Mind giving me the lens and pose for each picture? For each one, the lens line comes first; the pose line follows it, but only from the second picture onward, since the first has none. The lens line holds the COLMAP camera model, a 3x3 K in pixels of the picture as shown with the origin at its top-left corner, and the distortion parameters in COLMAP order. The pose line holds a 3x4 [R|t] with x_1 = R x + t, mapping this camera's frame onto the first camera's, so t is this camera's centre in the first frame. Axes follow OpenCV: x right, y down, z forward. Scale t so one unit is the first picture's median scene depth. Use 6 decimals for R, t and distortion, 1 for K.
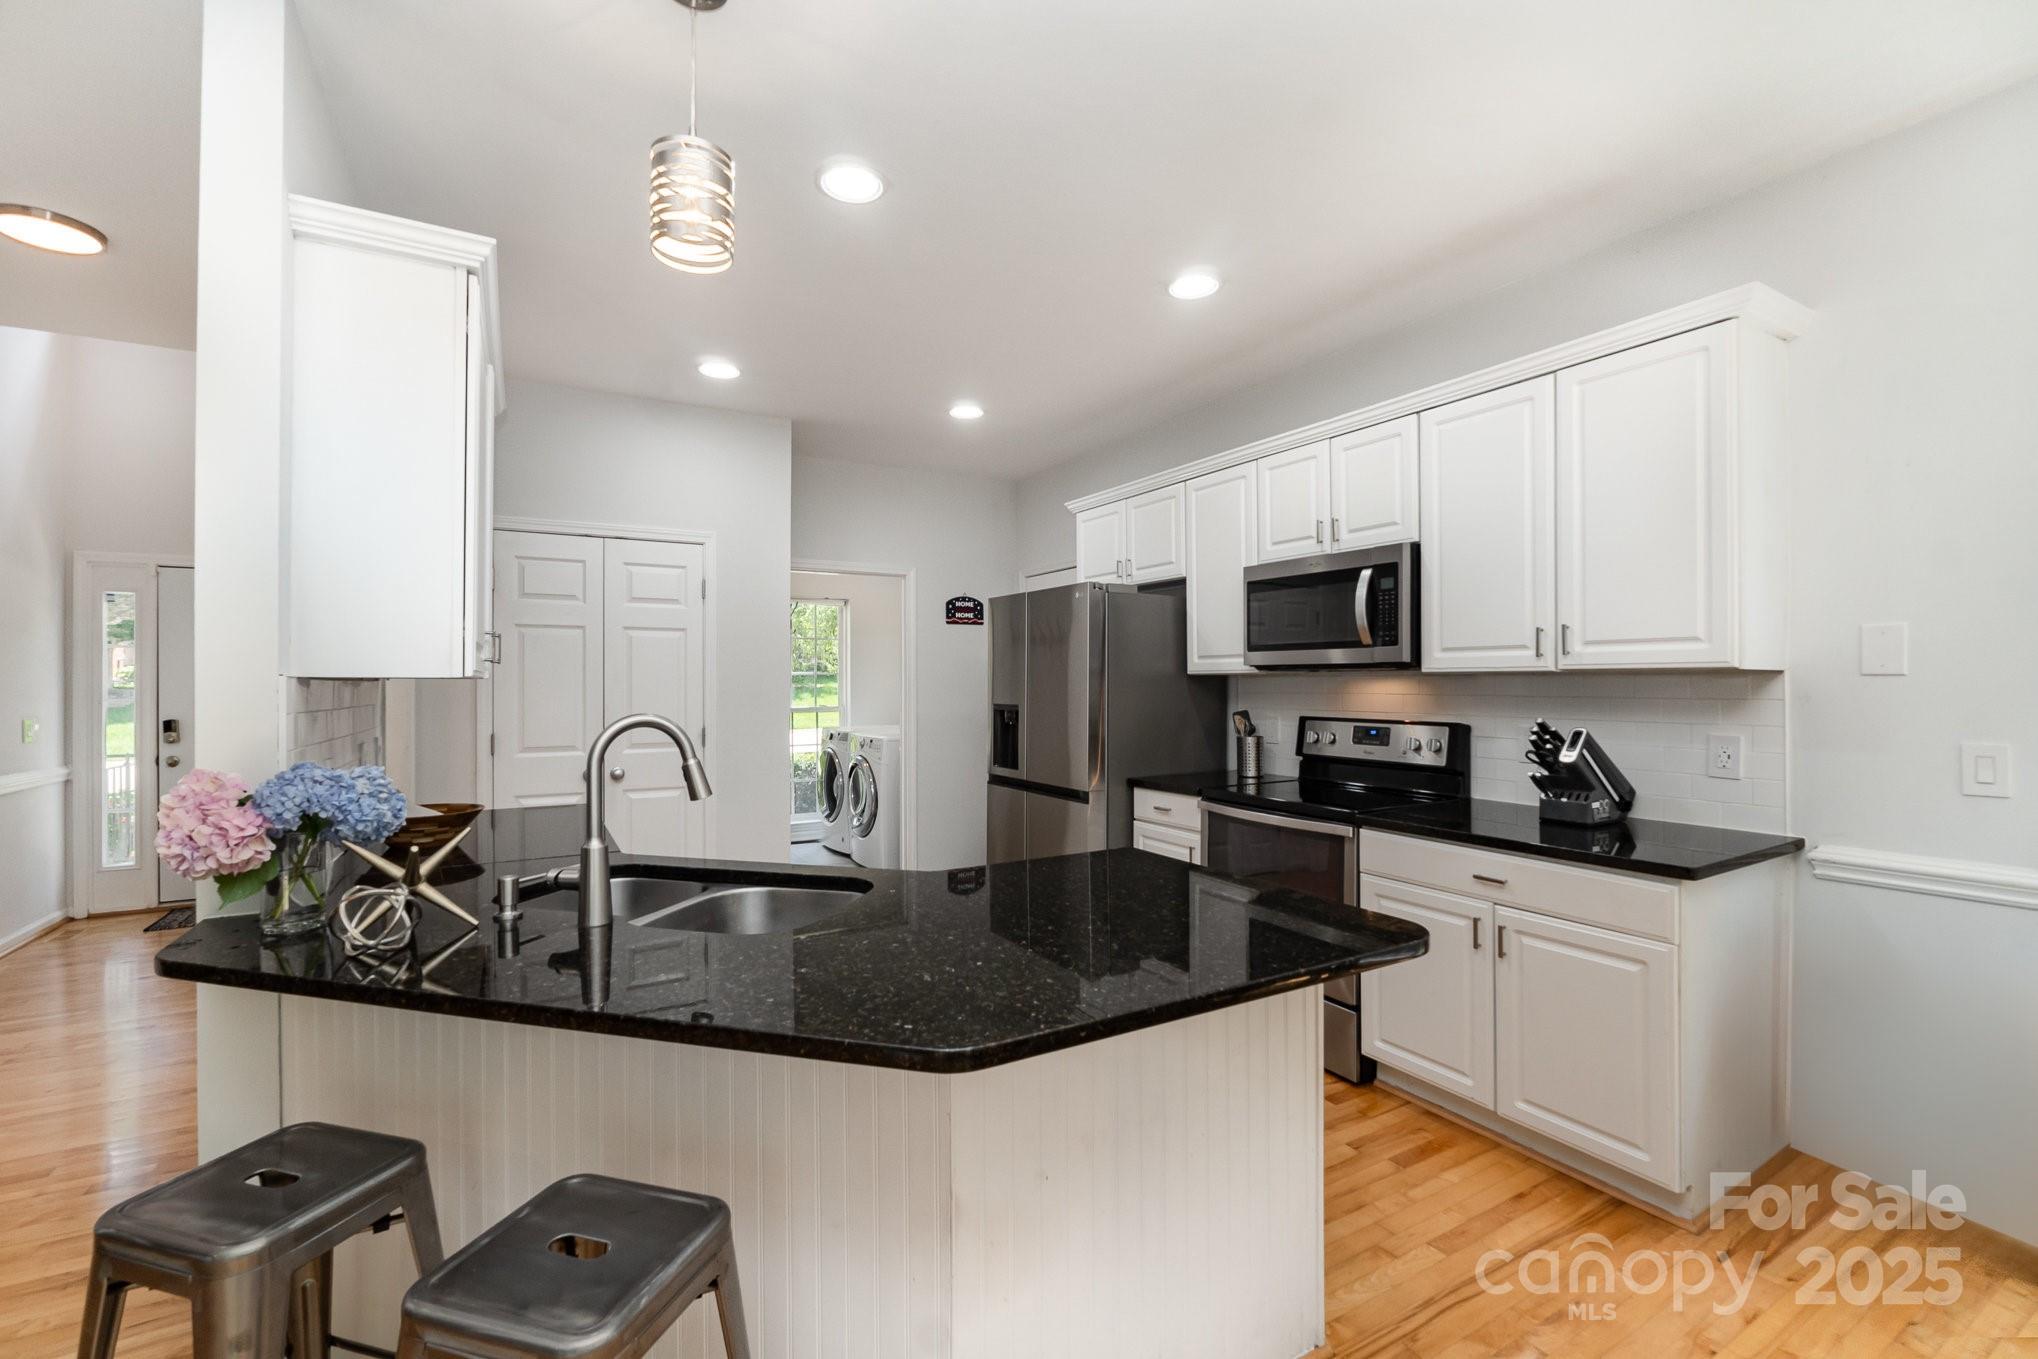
lens RADIAL K [[854.5, 0, 1036.4], [0, 854.5, 688.9], [0, 0, 1]] dist [0.000702, 0.000196]
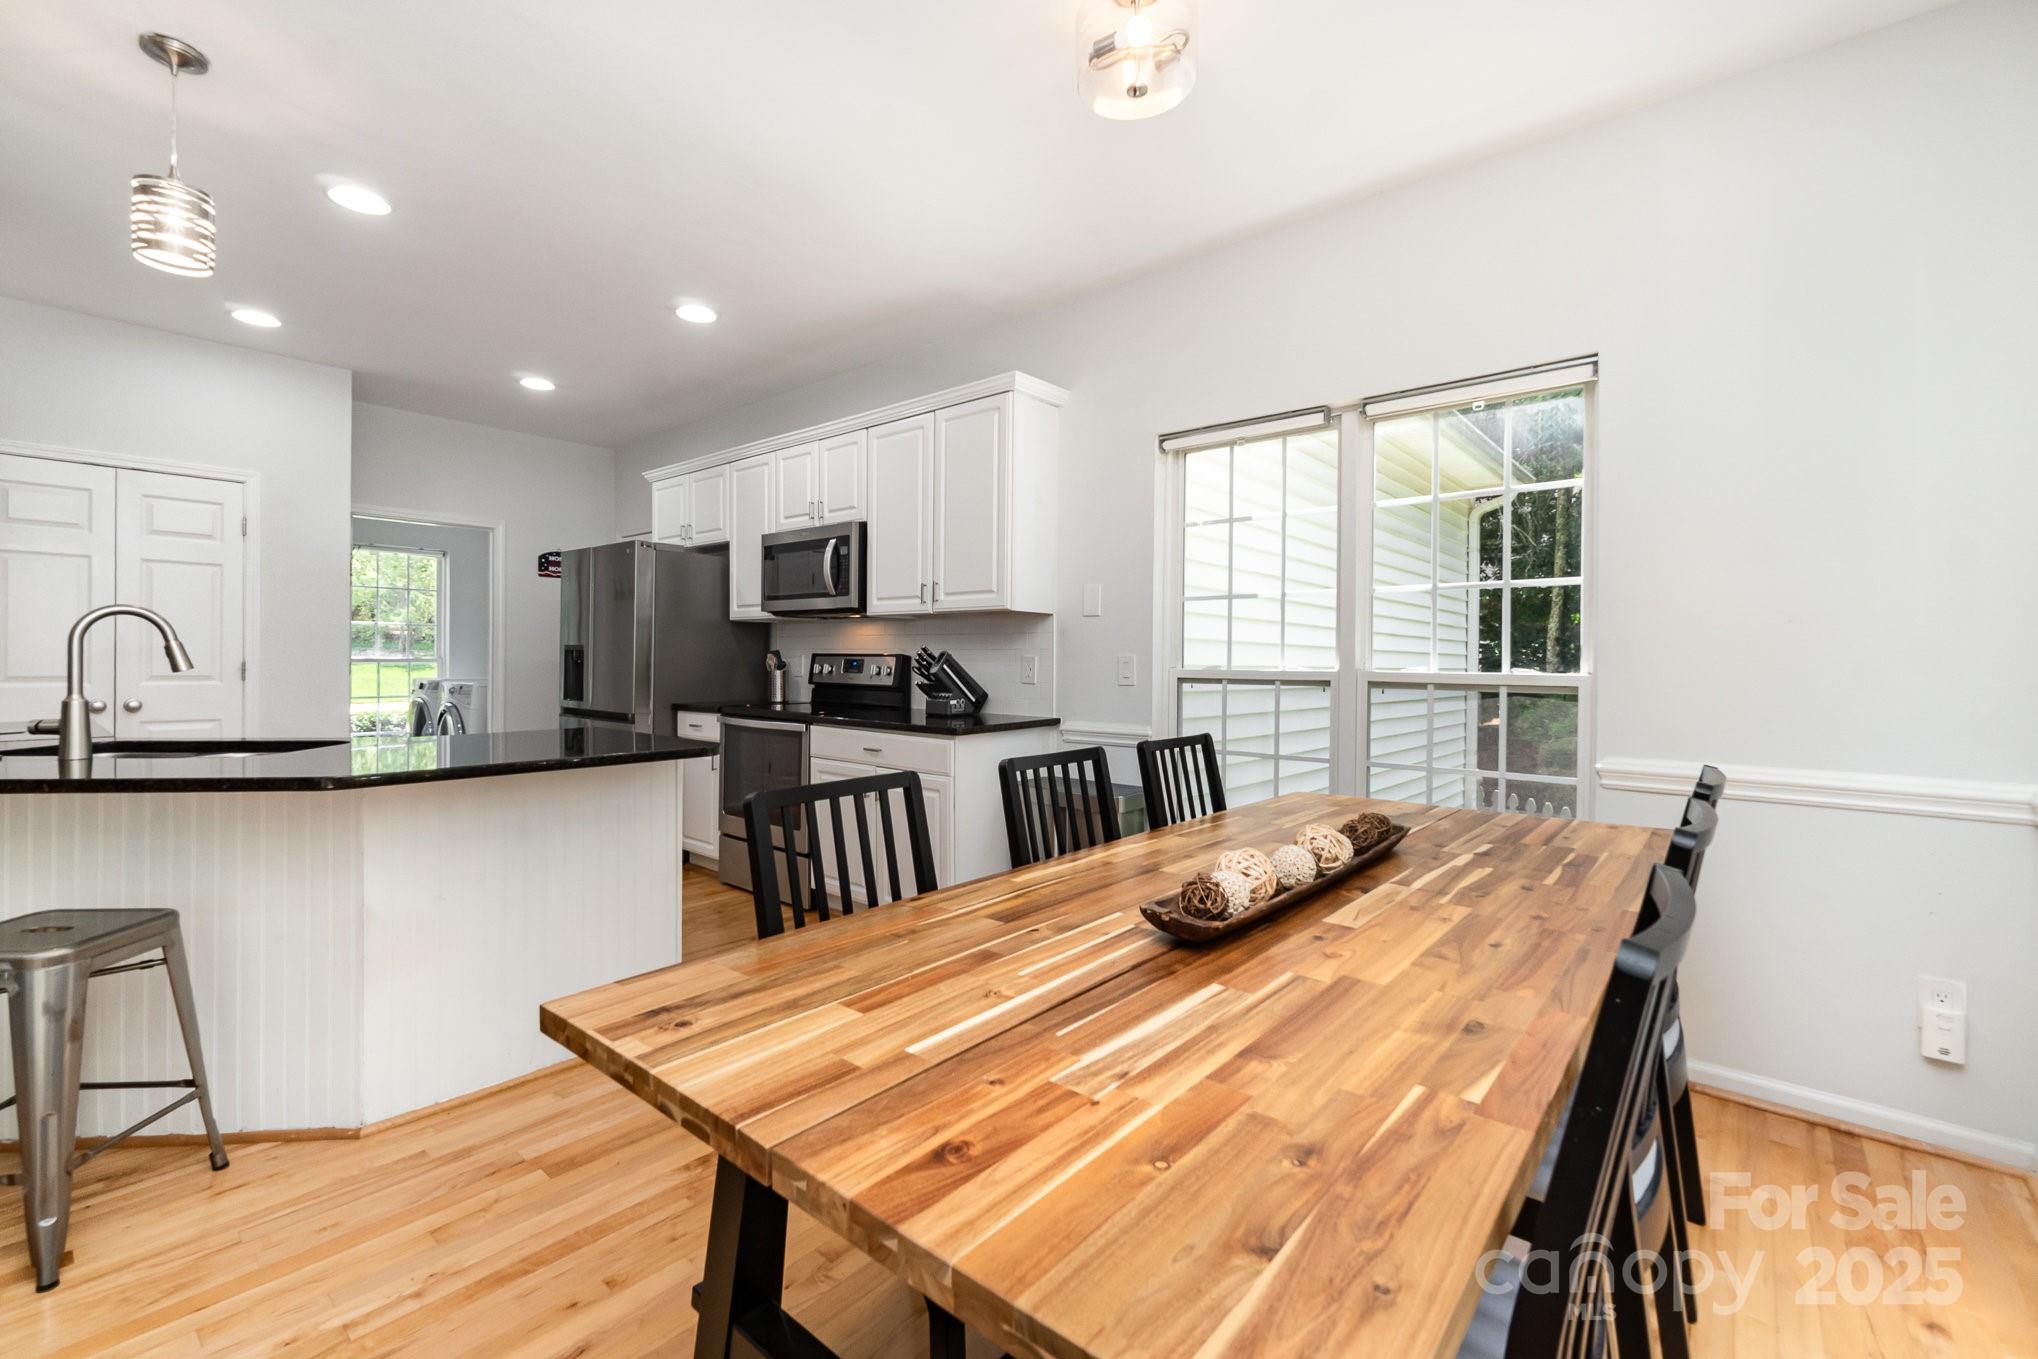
lens RADIAL K [[862.2, 0, 1023.4], [0, 862.2, 674.6], [0, 0, 1]] dist [0.009632, 0.000105]
pose [[0.950080, 0.007518, 0.311916, 0.238785], [-0.009705, 0.999938, 0.005459, 0.062441], [-0.311856, -0.008213, 0.950094, -0.388935]]
